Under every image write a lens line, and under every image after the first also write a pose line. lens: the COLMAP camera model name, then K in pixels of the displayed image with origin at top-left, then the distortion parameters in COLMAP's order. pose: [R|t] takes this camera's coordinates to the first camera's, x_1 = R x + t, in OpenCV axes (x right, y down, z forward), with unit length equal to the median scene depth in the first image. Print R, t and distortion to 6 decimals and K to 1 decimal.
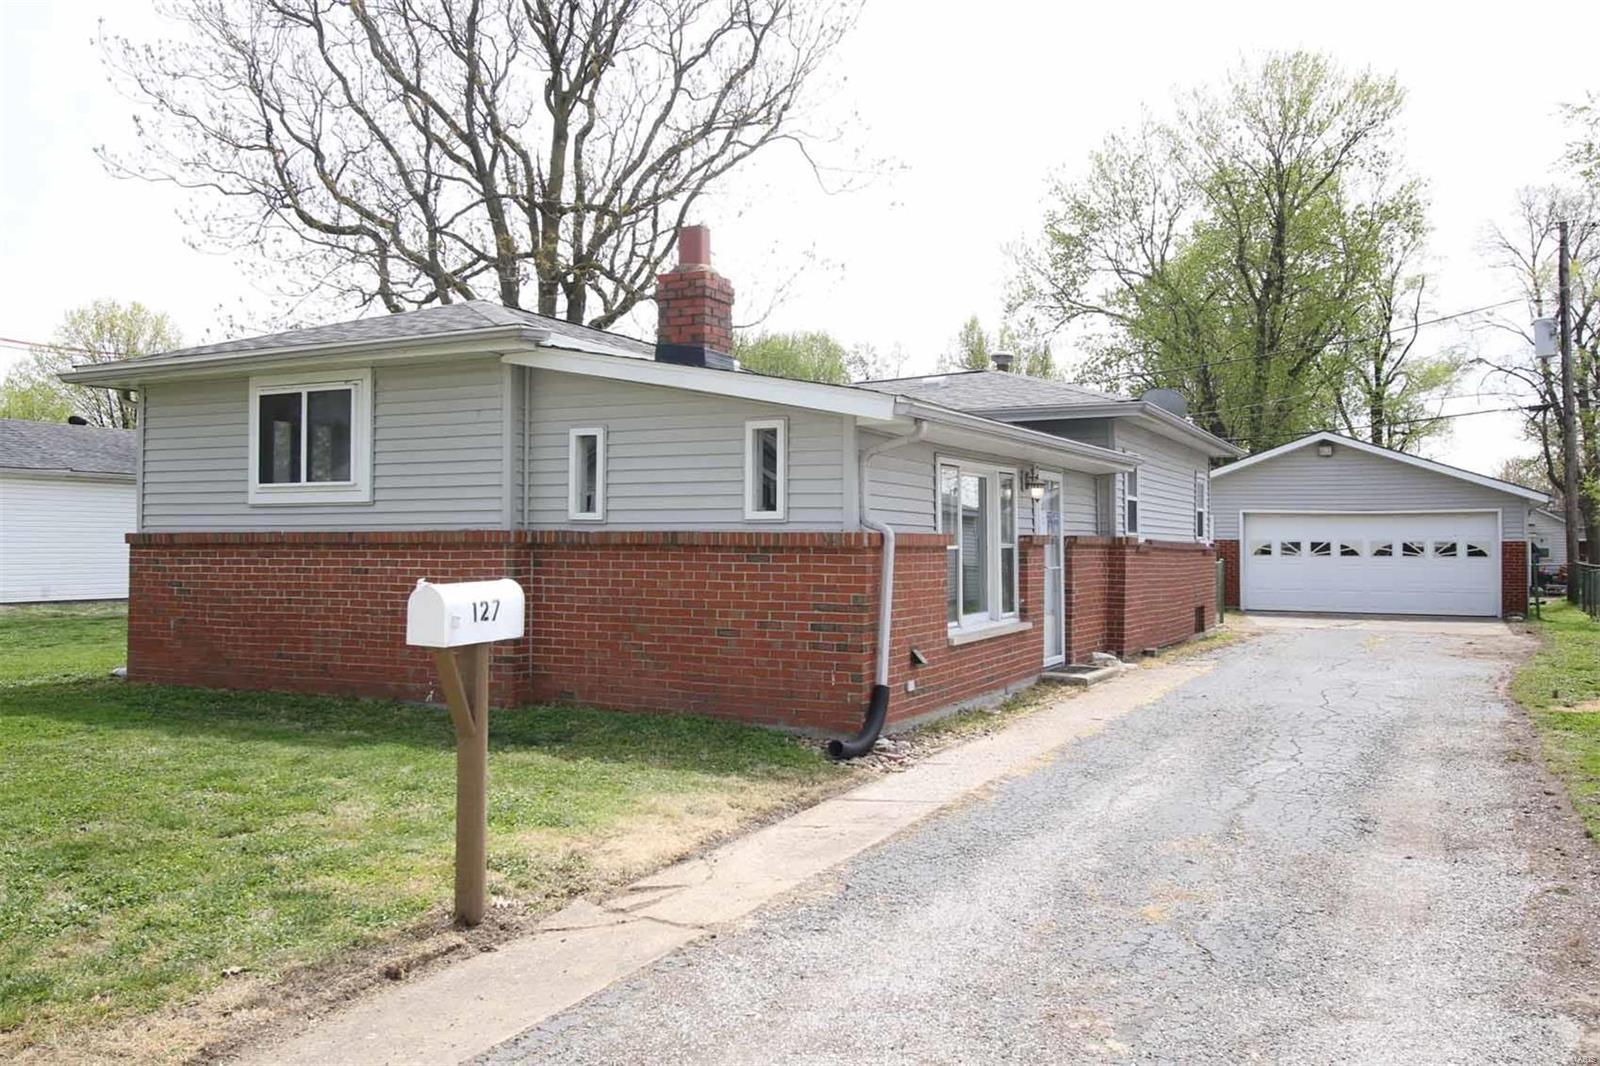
lens RADIAL K [[1270.0, 0, 831.9], [0, 1270.0, 564.9], [0, 0, 1]] dist [-0.006409, 0.011120]
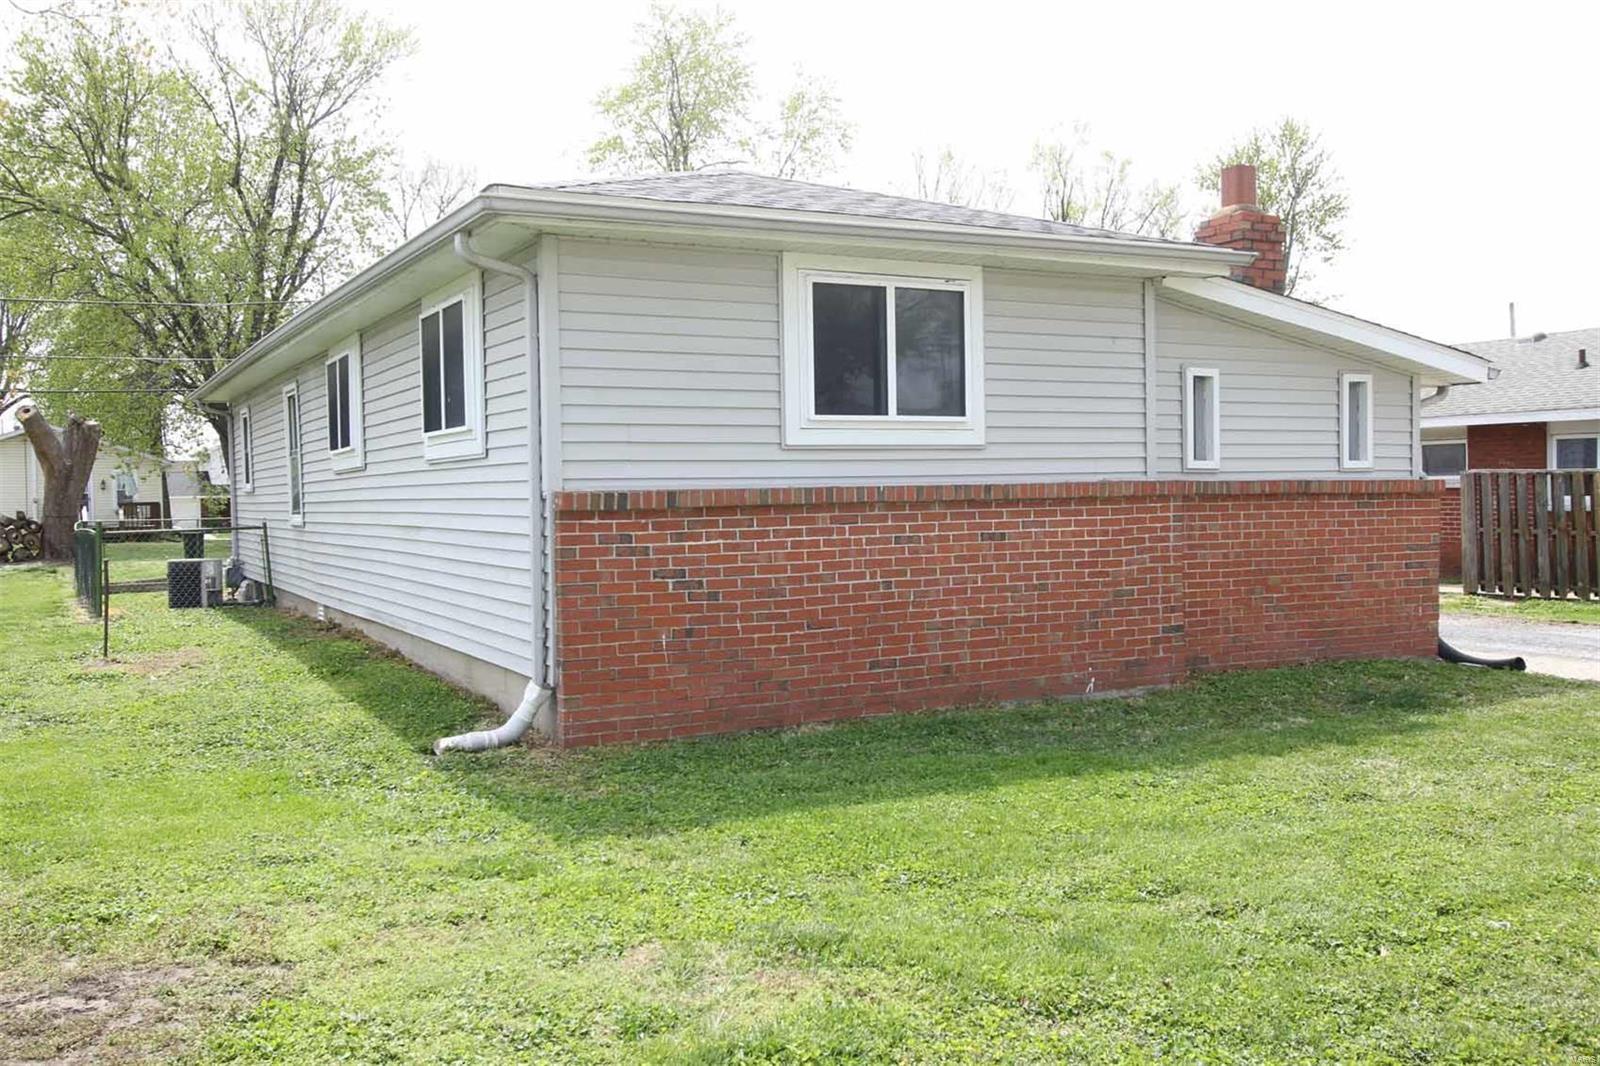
lens RADIAL K [[1409.0, 0, 802.5], [0, 1409.0, 541.0], [0, 0, 1]] dist [0.000287, -0.002691]
pose [[0.592280, -0.041868, 0.804644, -0.984310], [0.029728, 0.999105, 0.030104, -0.018666], [-0.805184, 0.006091, 0.592994, 0.525090]]
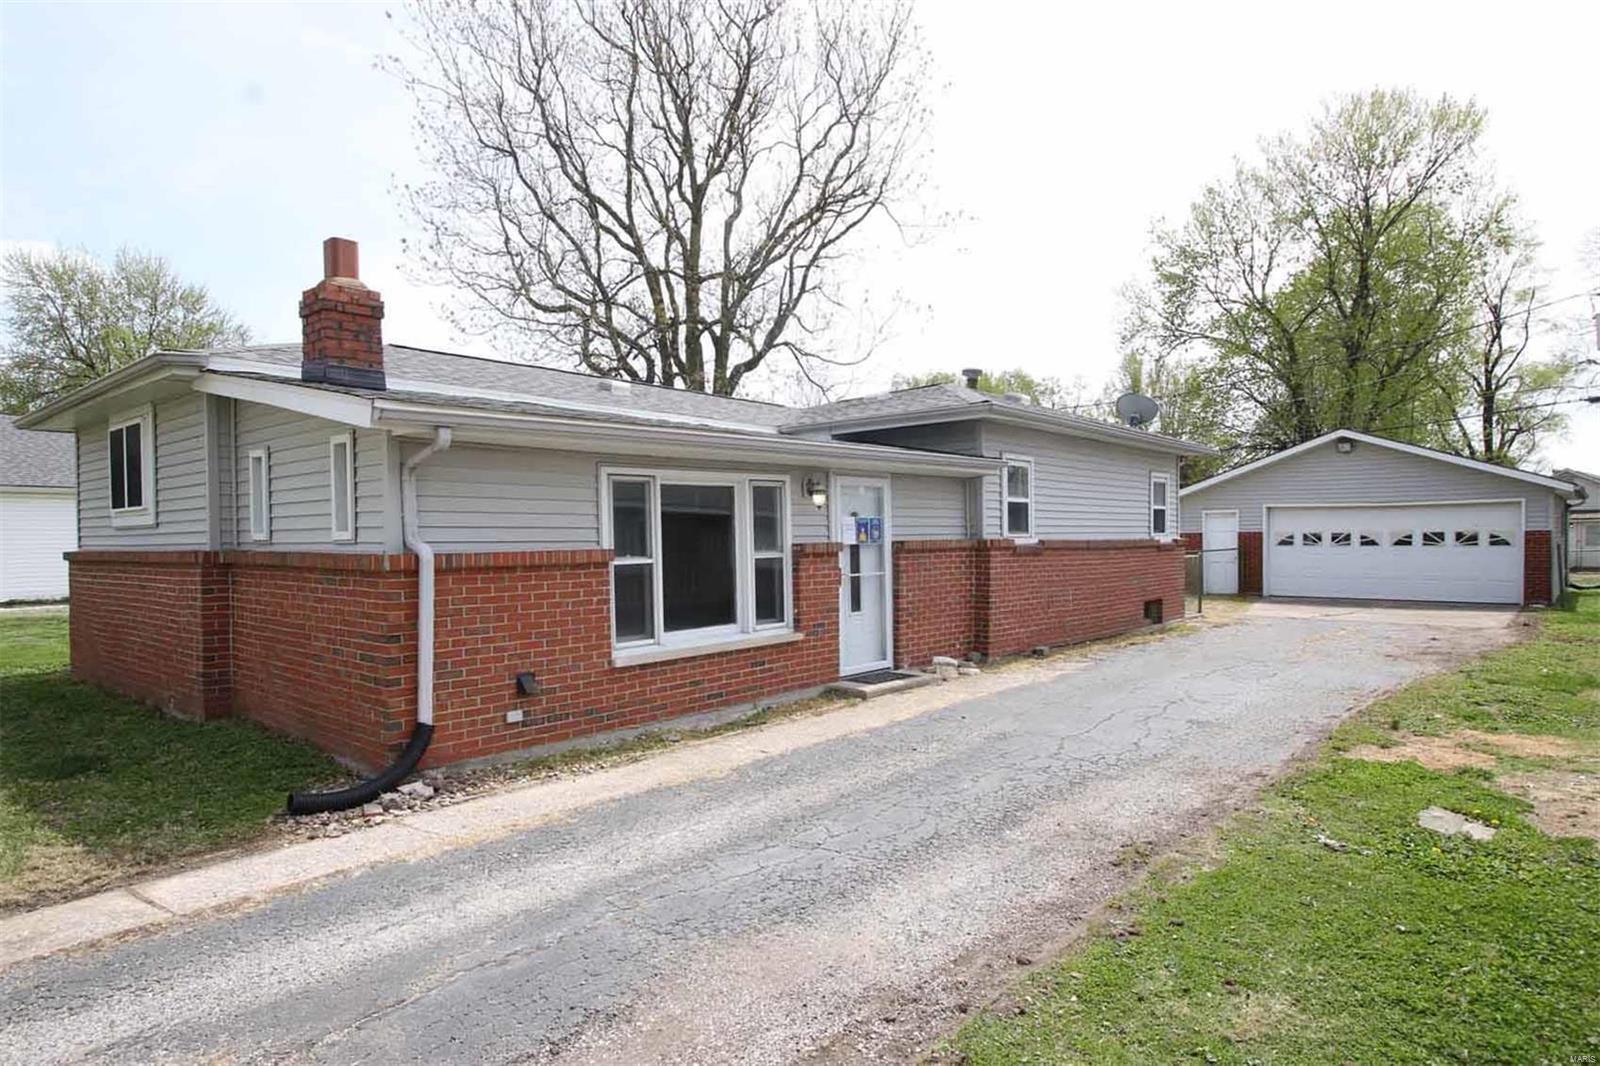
lens RADIAL K [[939.2, 0, 838.2], [0, 939.2, 578.5], [0, 0, 1]] dist [-0.014333, 0.003374]
pose [[0.973284, -0.003189, -0.229583, 0.354230], [0.010435, 0.999485, 0.030352, -0.018739], [0.229368, -0.031936, 0.972816, 0.308495]]
